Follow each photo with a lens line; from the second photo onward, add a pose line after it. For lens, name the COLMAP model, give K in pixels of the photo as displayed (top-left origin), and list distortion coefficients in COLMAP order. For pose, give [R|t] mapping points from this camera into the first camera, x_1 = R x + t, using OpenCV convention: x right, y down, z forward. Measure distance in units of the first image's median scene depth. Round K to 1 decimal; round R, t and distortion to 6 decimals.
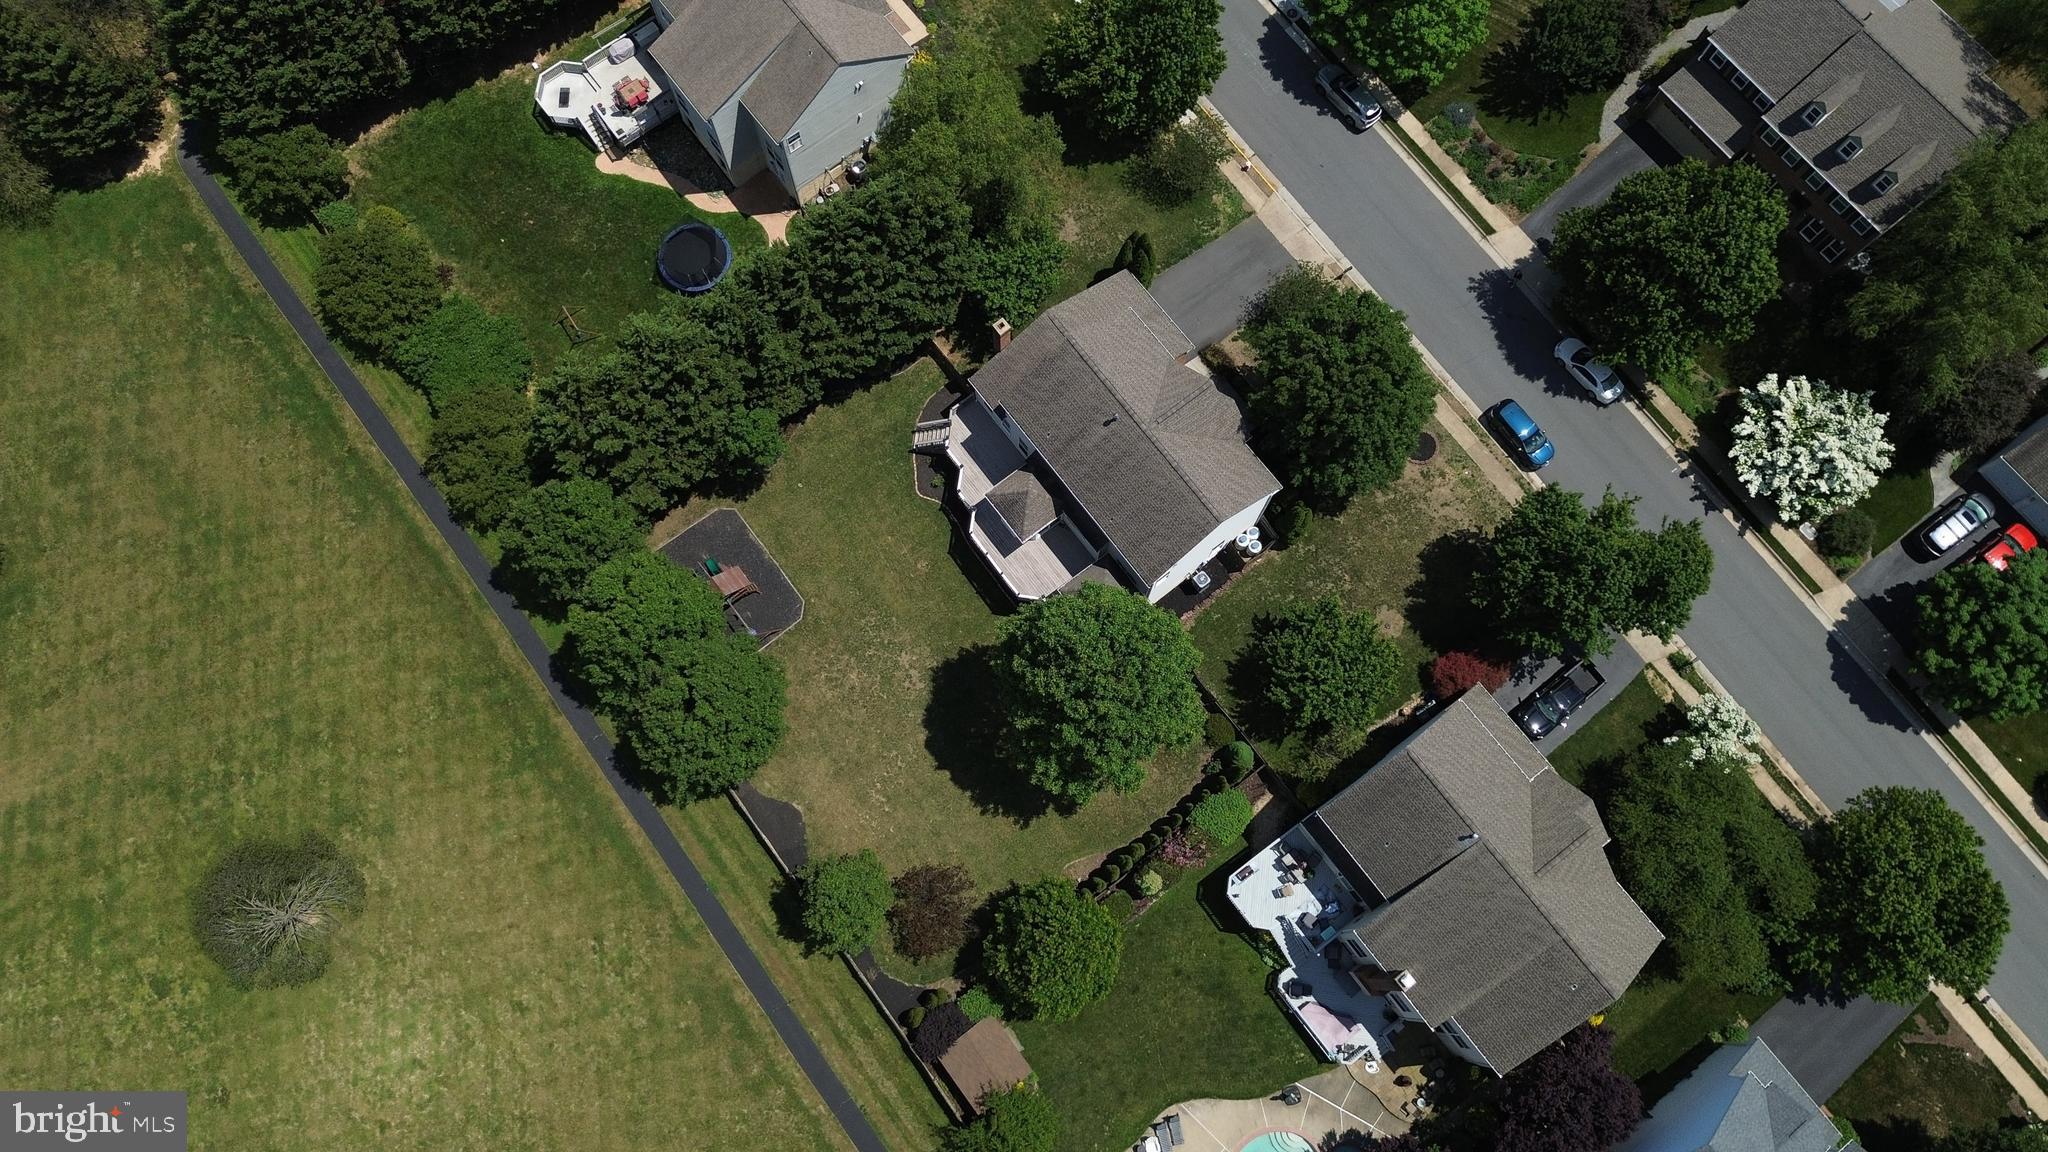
lens RADIAL K [[1452.5, 0, 1019.5], [0, 1452.5, 572.3], [0, 0, 1]] dist [0.057996, -0.053628]
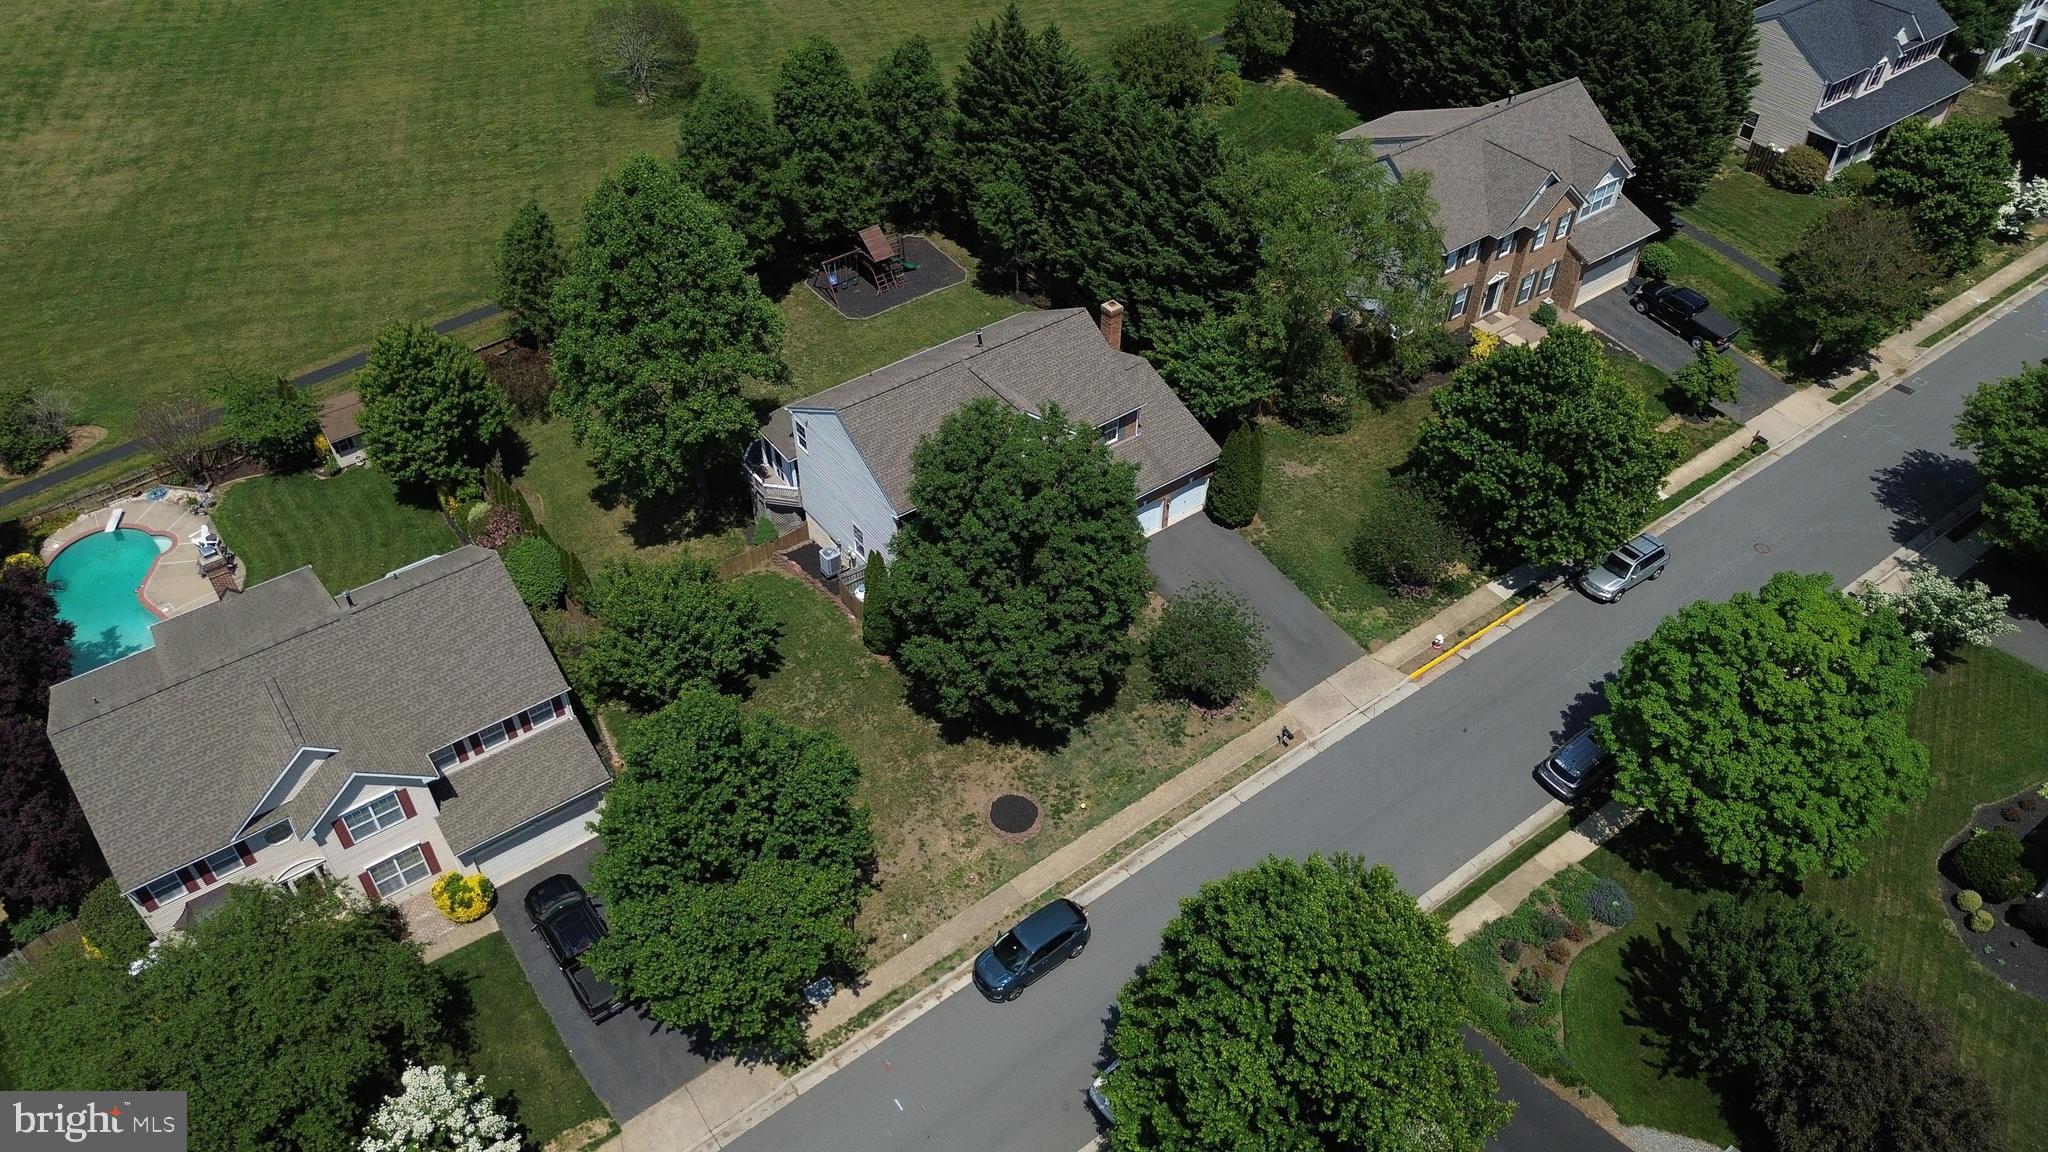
lens RADIAL K [[1452.5, 0, 1020.0], [0, 1452.5, 571.6], [0, 0, 1]] dist [0.057996, -0.053628]
pose [[-0.015672, 0.677322, -0.735520, 0.706568], [-0.966252, 0.178905, 0.185338, -0.238503], [0.257122, 0.713602, 0.651660, 0.508184]]
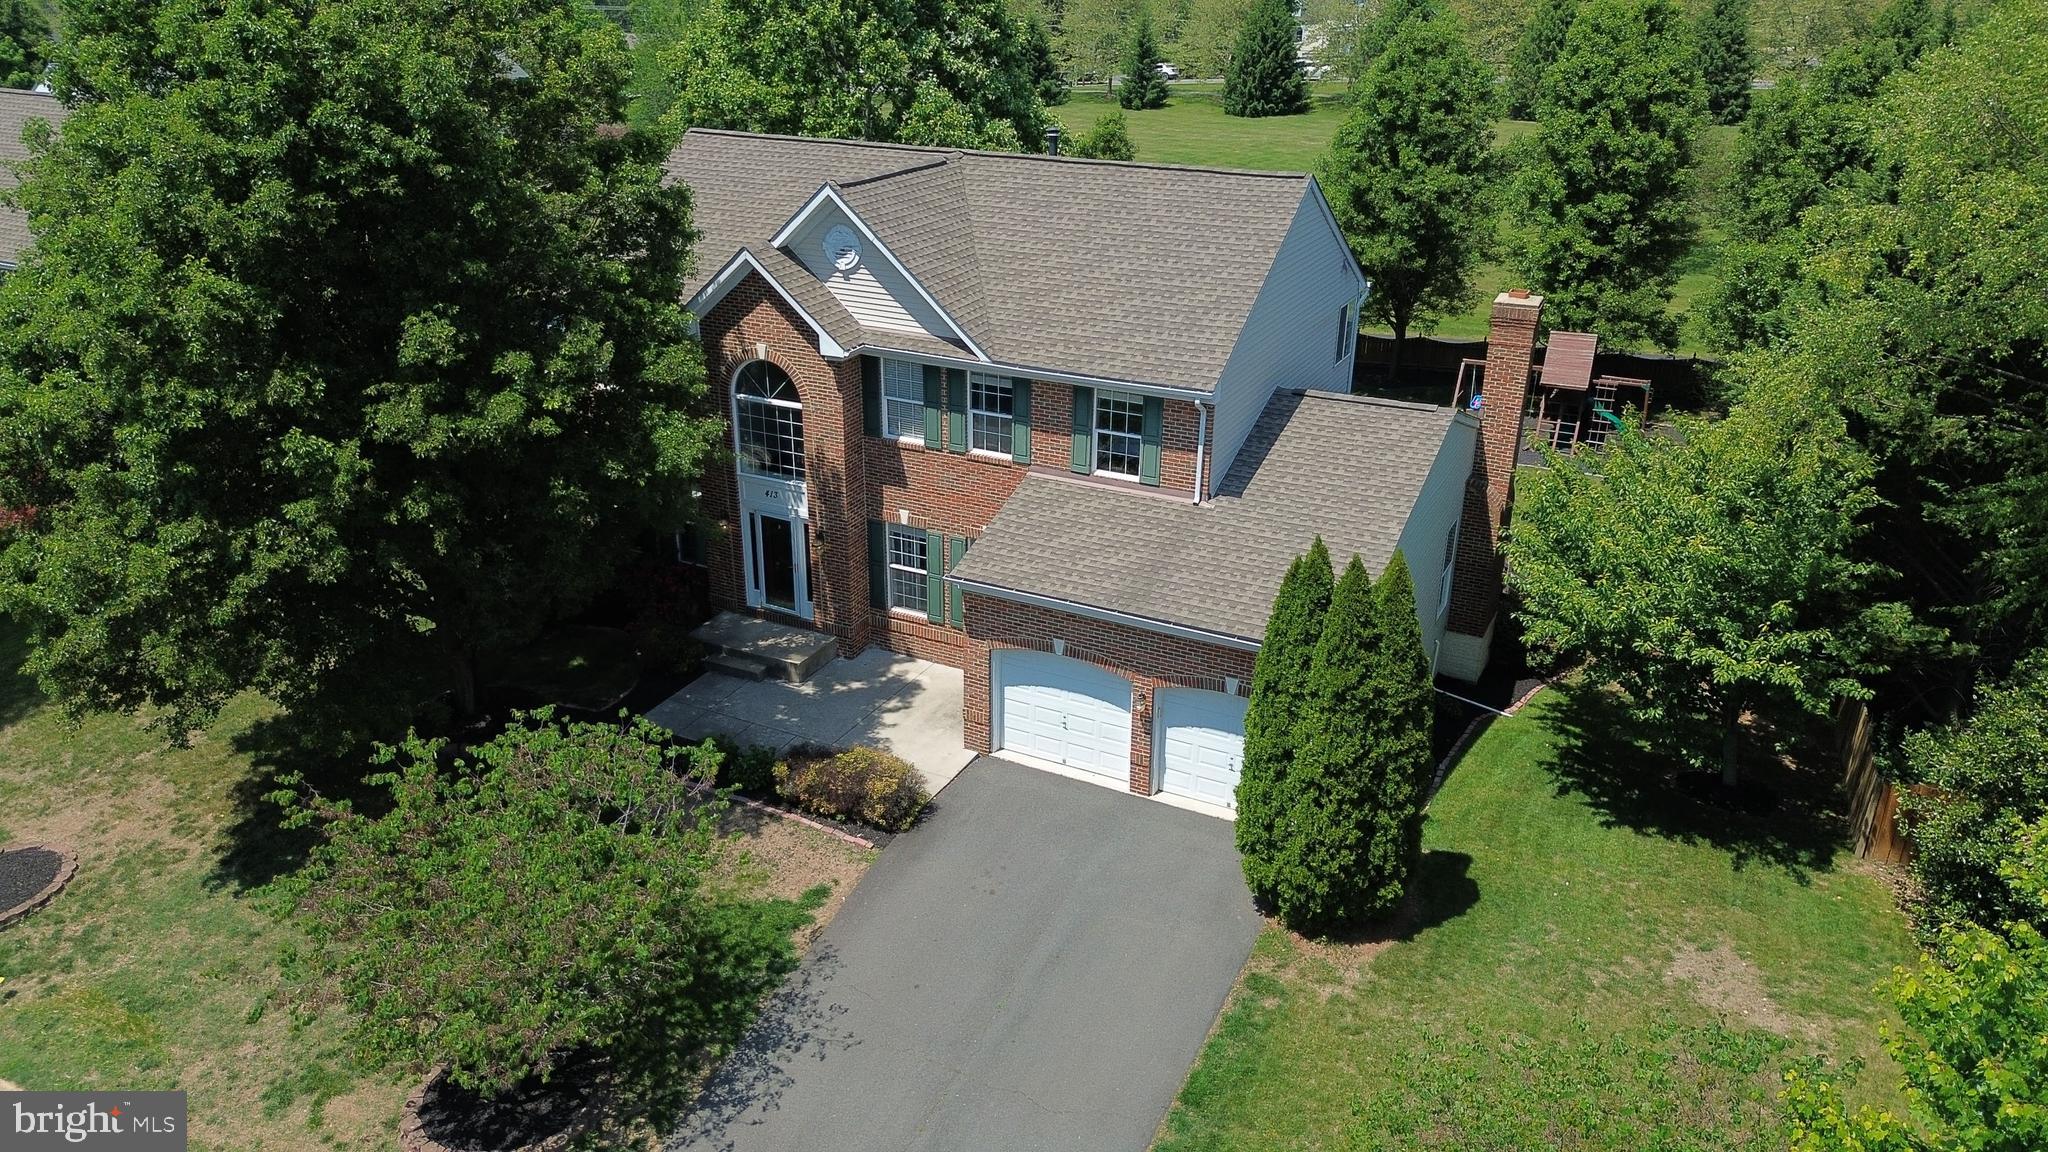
lens RADIAL K [[1452.5, 0, 1017.6], [0, 1452.5, 560.2], [0, 0, 1]] dist [0.057996, -0.053628]
pose [[-0.901849, 0.154349, -0.403541, 0.214517], [-0.419481, -0.089139, 0.903377, -0.399098], [0.103464, 0.983987, 0.145137, 0.955548]]
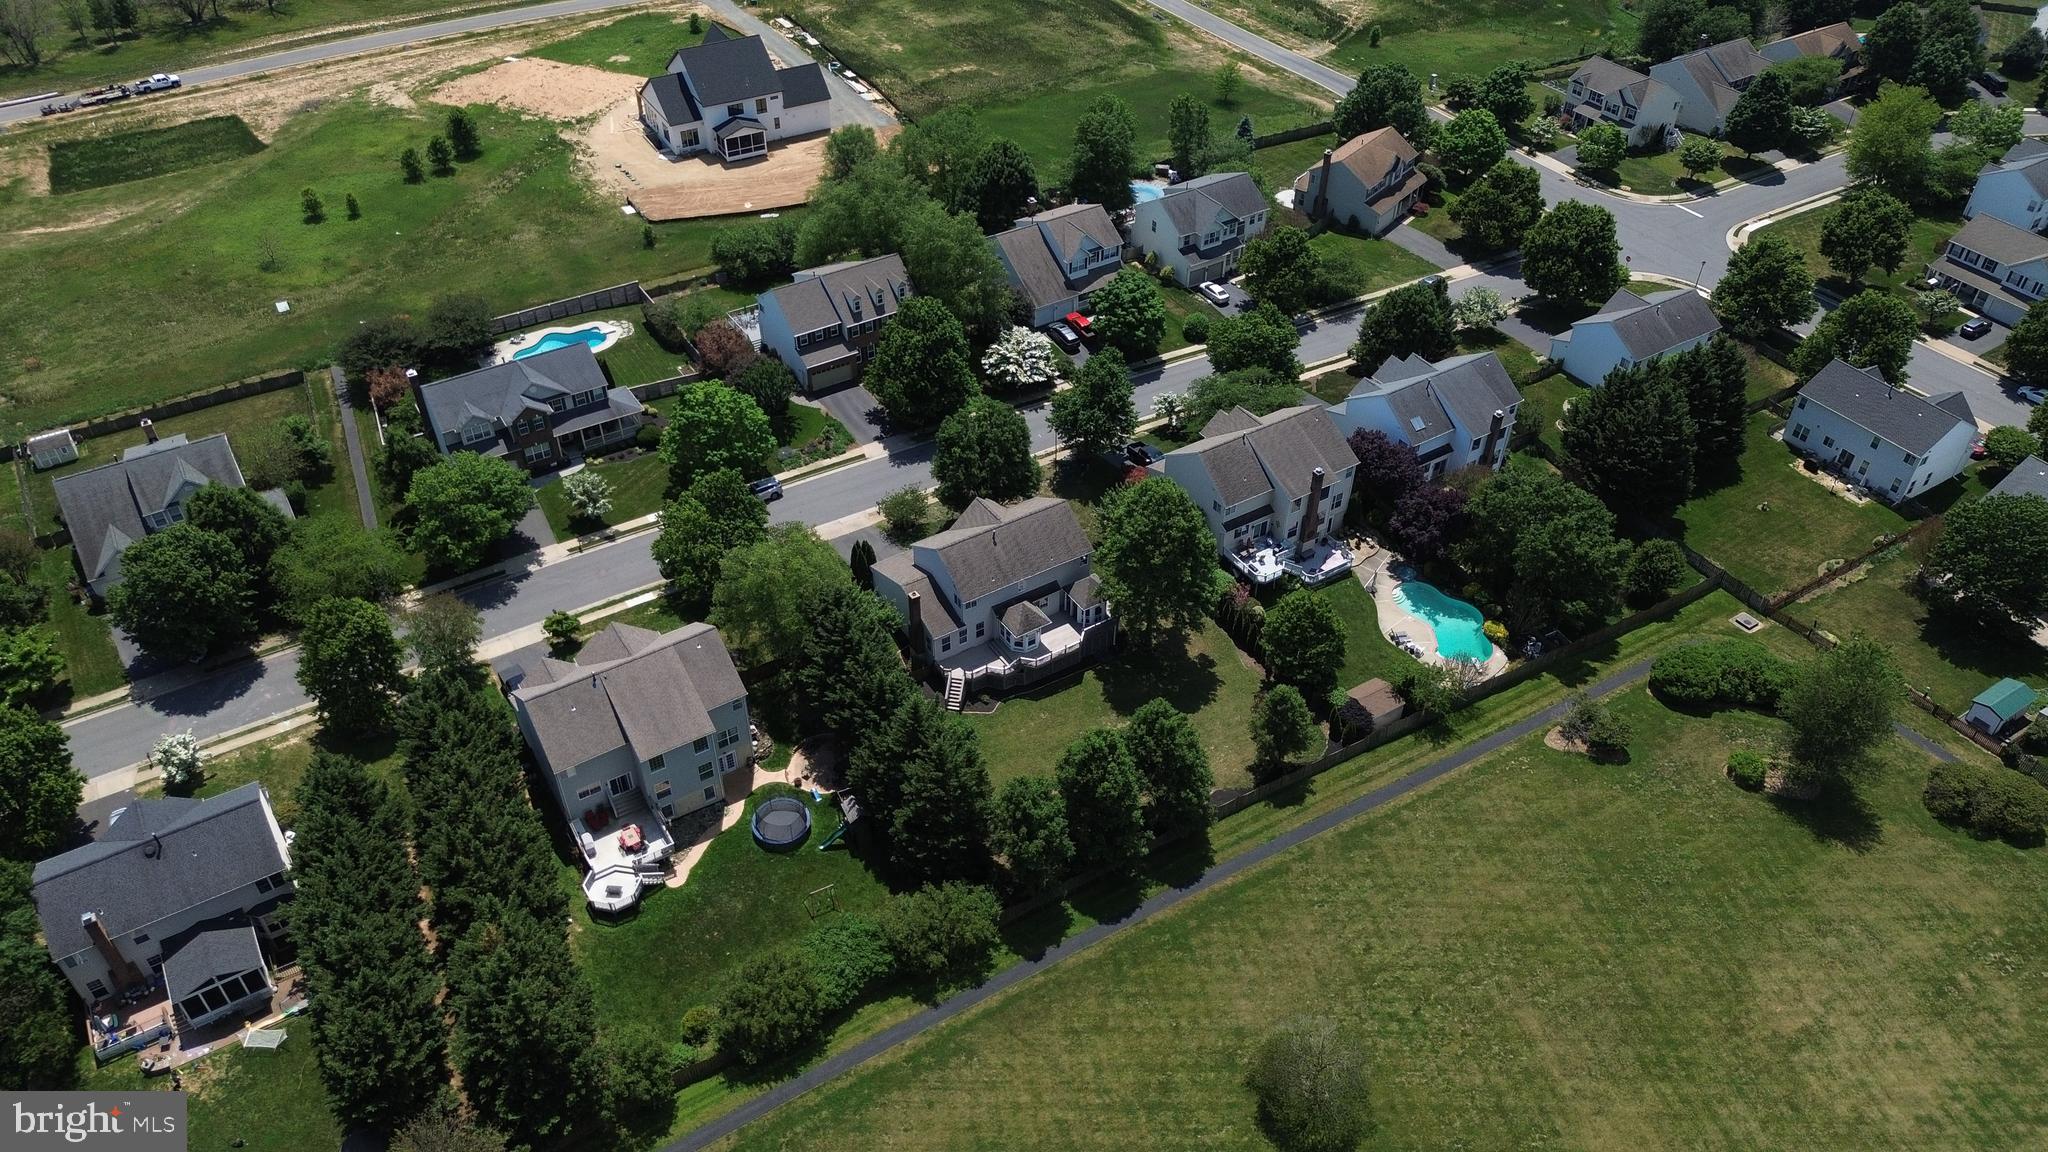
lens RADIAL K [[1452.5, 0, 1019.4], [0, 1452.5, 570.7], [0, 0, 1]] dist [0.057996, -0.053628]
pose [[0.086818, -0.644377, 0.759764, -1.083091], [0.960077, 0.257690, 0.108847, -0.224332], [-0.265922, 0.719982, 0.641024, -0.013218]]
